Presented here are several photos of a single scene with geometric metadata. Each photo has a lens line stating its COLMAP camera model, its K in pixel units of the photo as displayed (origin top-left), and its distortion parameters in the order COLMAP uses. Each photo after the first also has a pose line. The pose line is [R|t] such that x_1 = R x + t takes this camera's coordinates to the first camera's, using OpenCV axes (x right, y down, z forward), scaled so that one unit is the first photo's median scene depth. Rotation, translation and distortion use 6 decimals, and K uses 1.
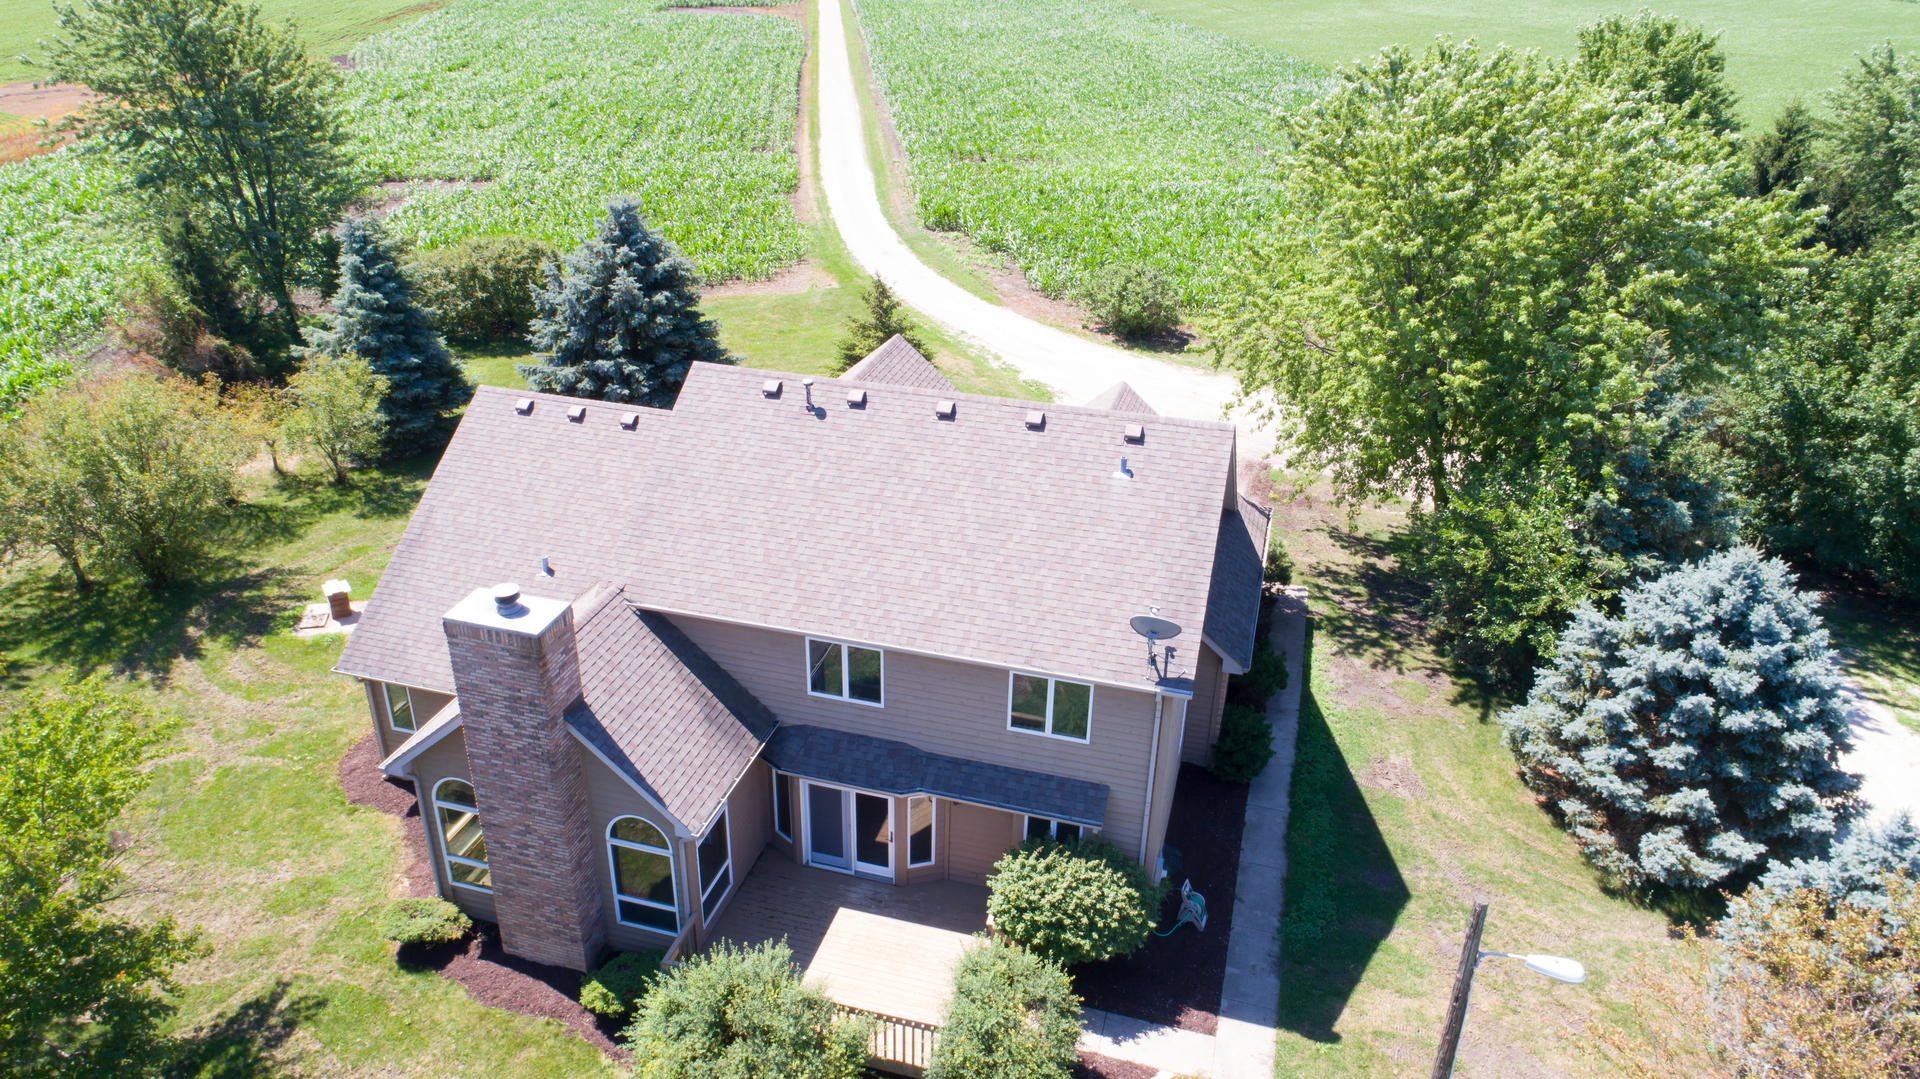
lens RADIAL K [[1278.0, 0, 960.0], [0, 1278.0, 539.5], [0, 0, 1]] dist [-0.007918, -0.000893]
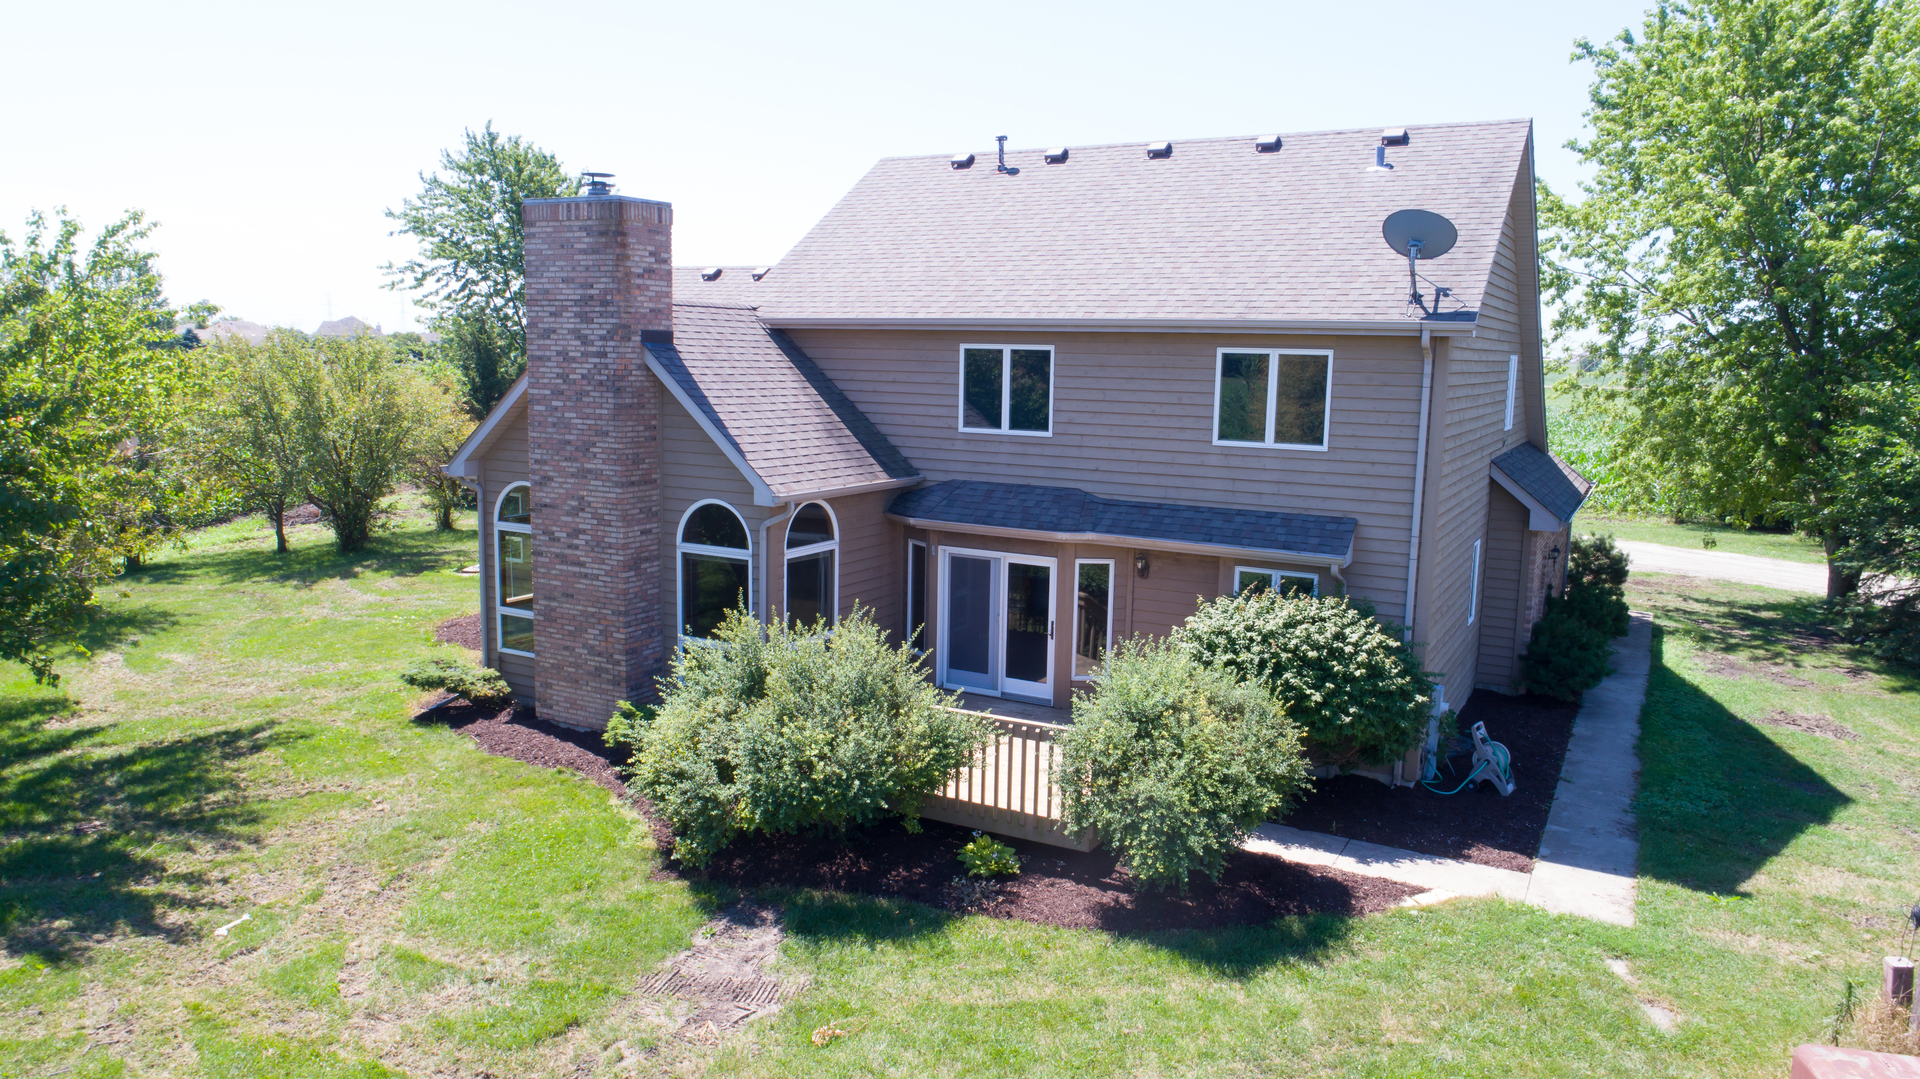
lens RADIAL K [[1285.7, 0, 966.6], [0, 1285.7, 541.8], [0, 0, 1]] dist [-0.007112, 0.001669]
pose [[0.974859, 0.031981, -0.220516, 0.063963], [-0.100795, 0.945898, -0.308410, 0.445962], [0.198722, 0.322883, 0.925341, 0.308173]]
